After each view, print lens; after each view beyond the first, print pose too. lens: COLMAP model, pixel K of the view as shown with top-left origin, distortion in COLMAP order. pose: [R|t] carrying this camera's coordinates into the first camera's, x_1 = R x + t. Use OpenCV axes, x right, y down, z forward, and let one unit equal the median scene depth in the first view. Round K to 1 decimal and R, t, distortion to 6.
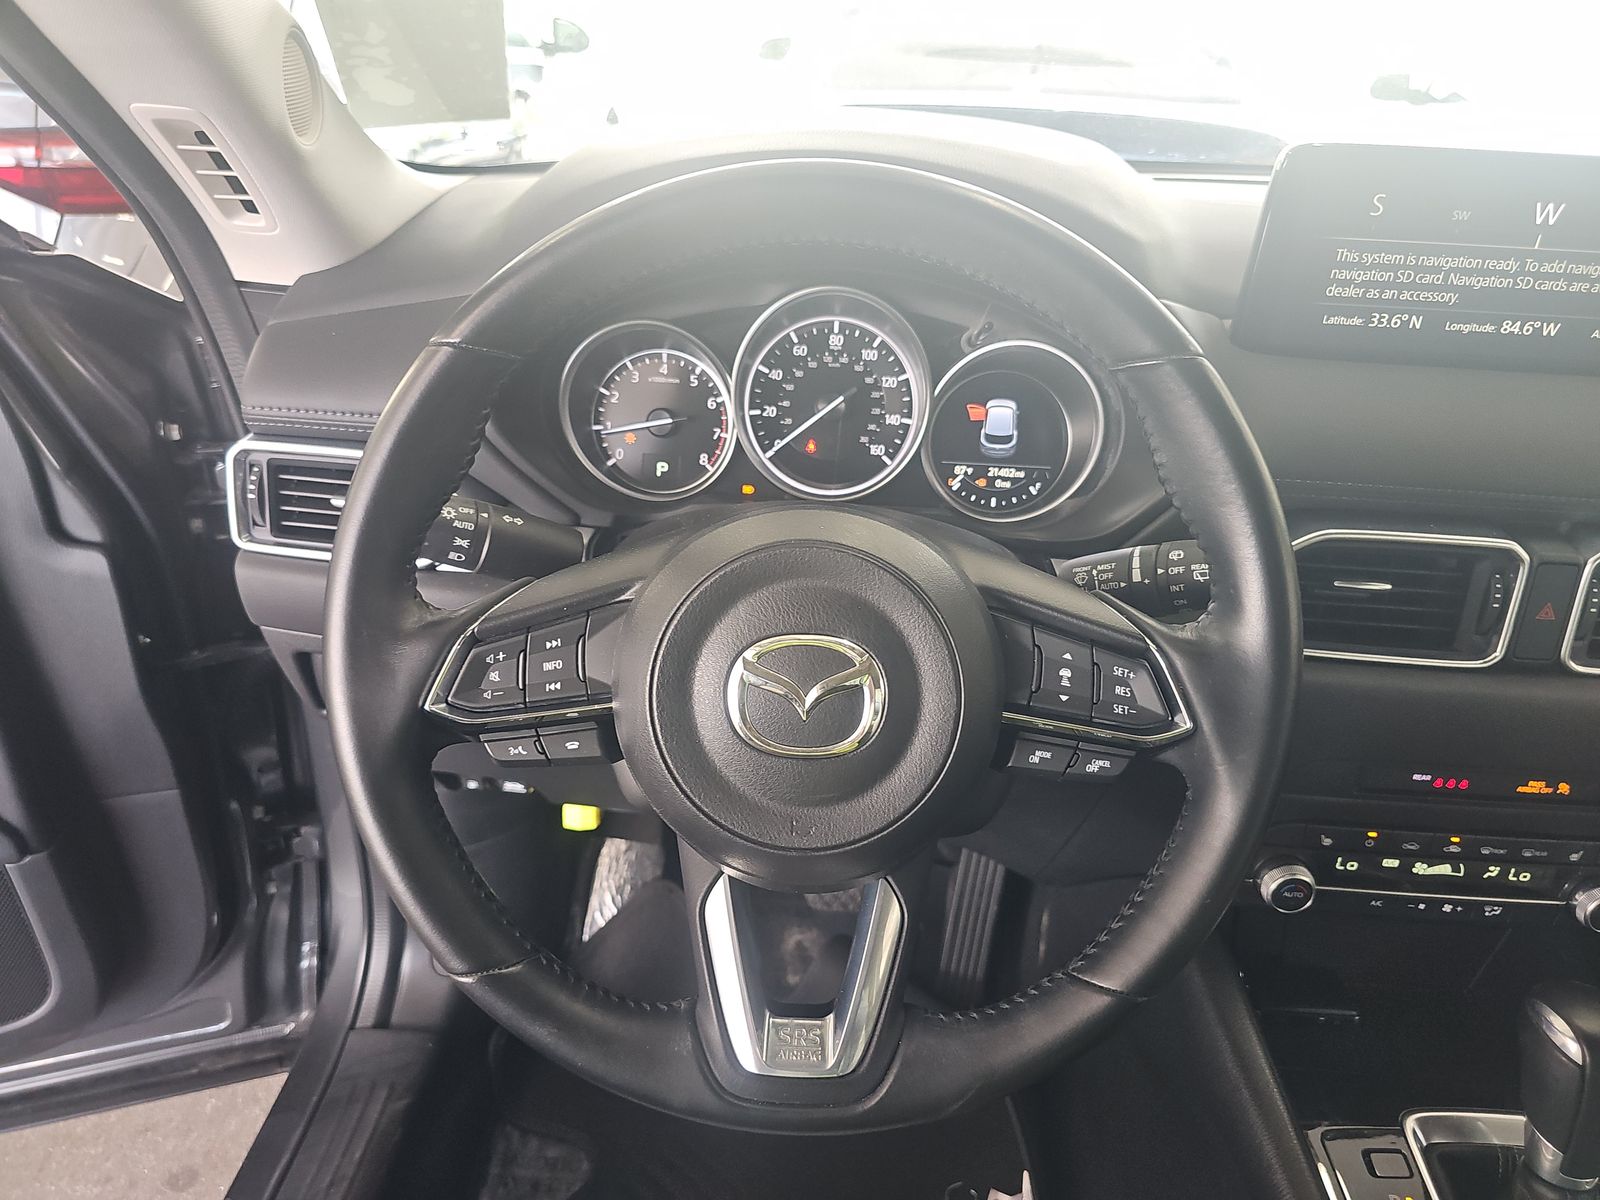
lens RADIAL K [[1084.9, 0, 828.7], [0, 1084.9, 611.4], [0, 0, 1]] dist [0.033674, -0.020737]
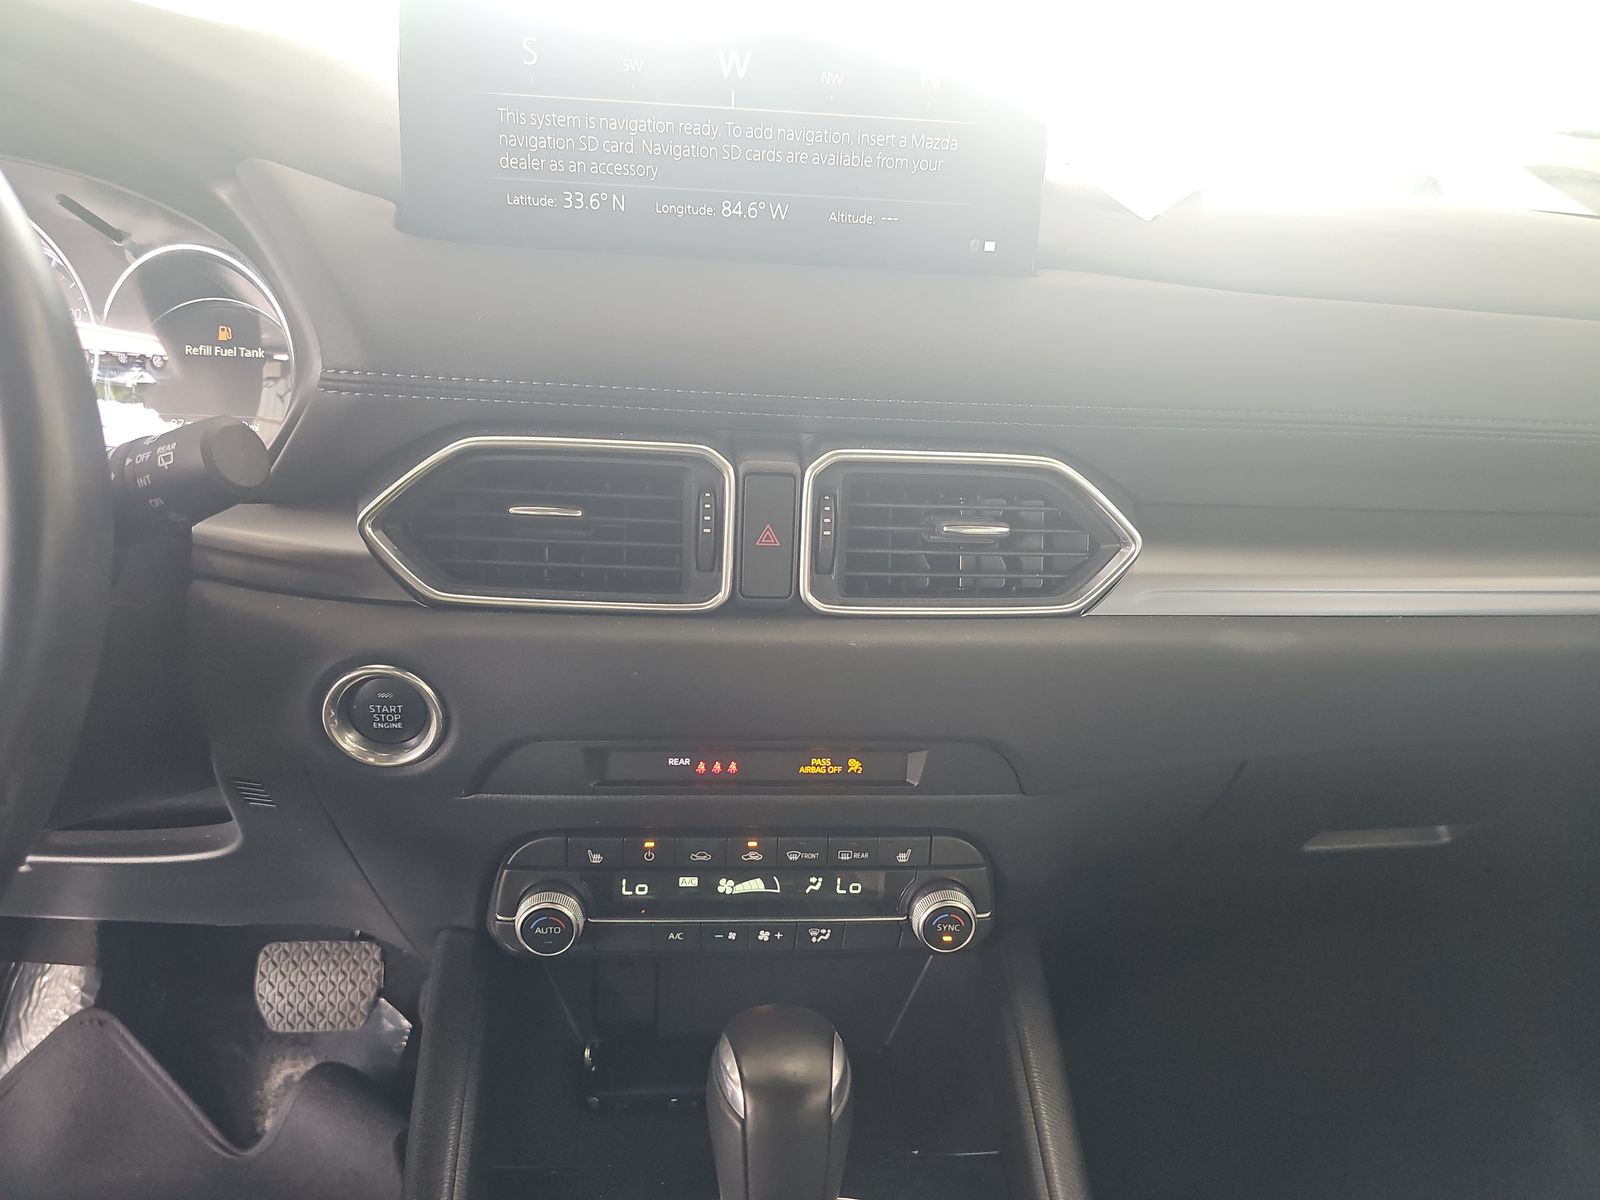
lens RADIAL K [[1084.9, 0, 798.2], [0, 1084.9, 606.7], [0, 0, 1]] dist [0.033674, -0.020737]
pose [[0.993838, -0.036751, 0.104574, 0.581642], [0.049405, 0.991408, -0.121117, 0.147944], [-0.099224, 0.125537, 0.987114, 0.212995]]
